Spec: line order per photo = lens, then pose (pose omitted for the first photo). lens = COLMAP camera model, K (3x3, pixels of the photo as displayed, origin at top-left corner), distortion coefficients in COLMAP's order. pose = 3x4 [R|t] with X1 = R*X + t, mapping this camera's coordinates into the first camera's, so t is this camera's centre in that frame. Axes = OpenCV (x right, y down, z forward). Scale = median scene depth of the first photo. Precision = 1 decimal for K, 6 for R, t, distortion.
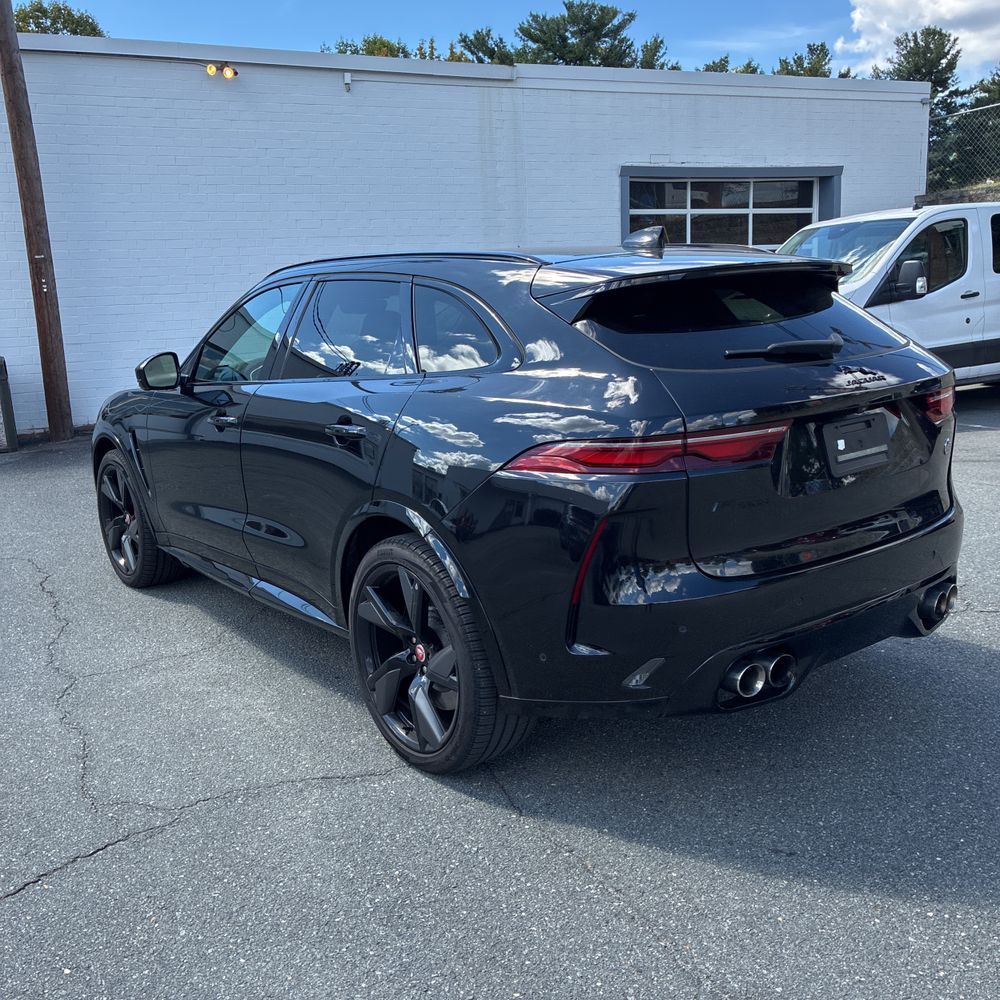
lens RADIAL K [[999.3, 0, 481.0], [0, 999.3, 494.3], [0, 0, 1]] dist [0.006802, 0.010977]
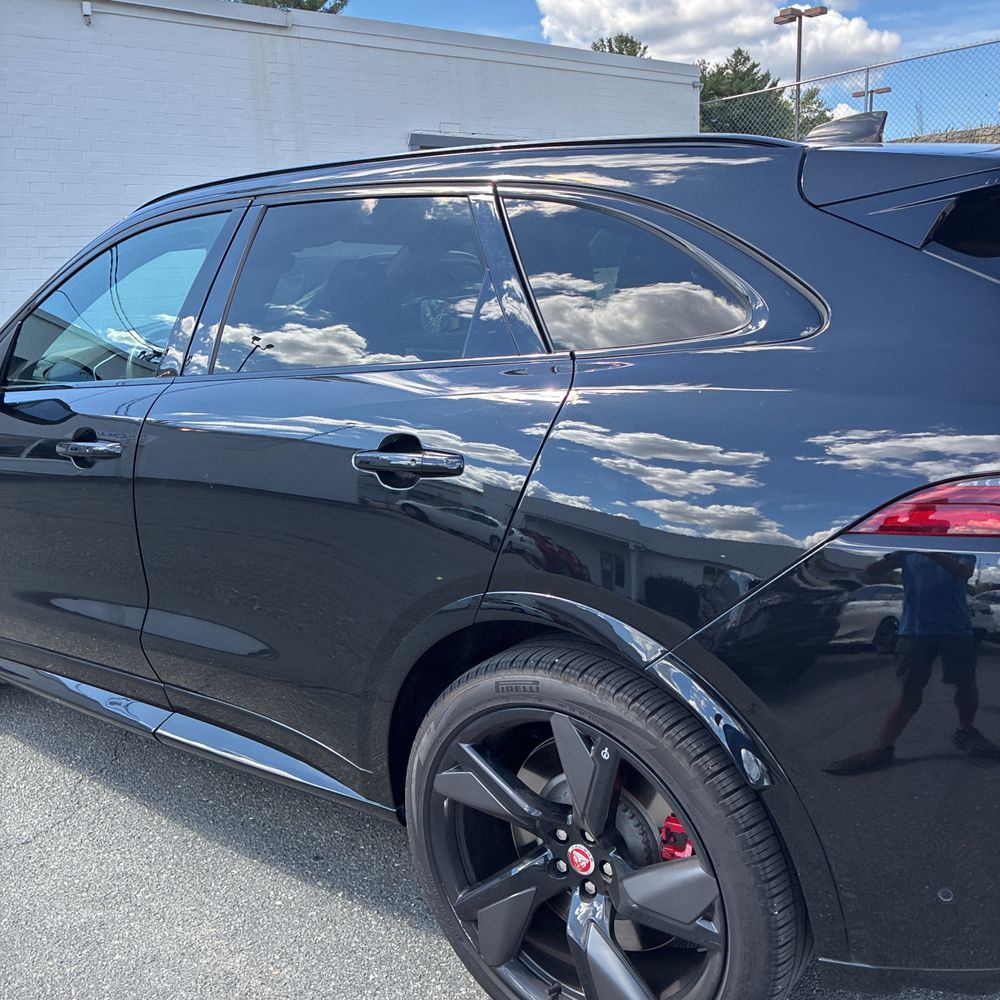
lens RADIAL K [[999.3, 0, 481.0], [0, 999.3, 494.3], [0, 0, 1]] dist [0.006802, 0.010977]
pose [[0.961758, -0.056868, 0.267933, -0.211043], [0.055111, 0.998381, 0.014080, -0.045288], [-0.268300, 0.001225, 0.963335, 0.403997]]
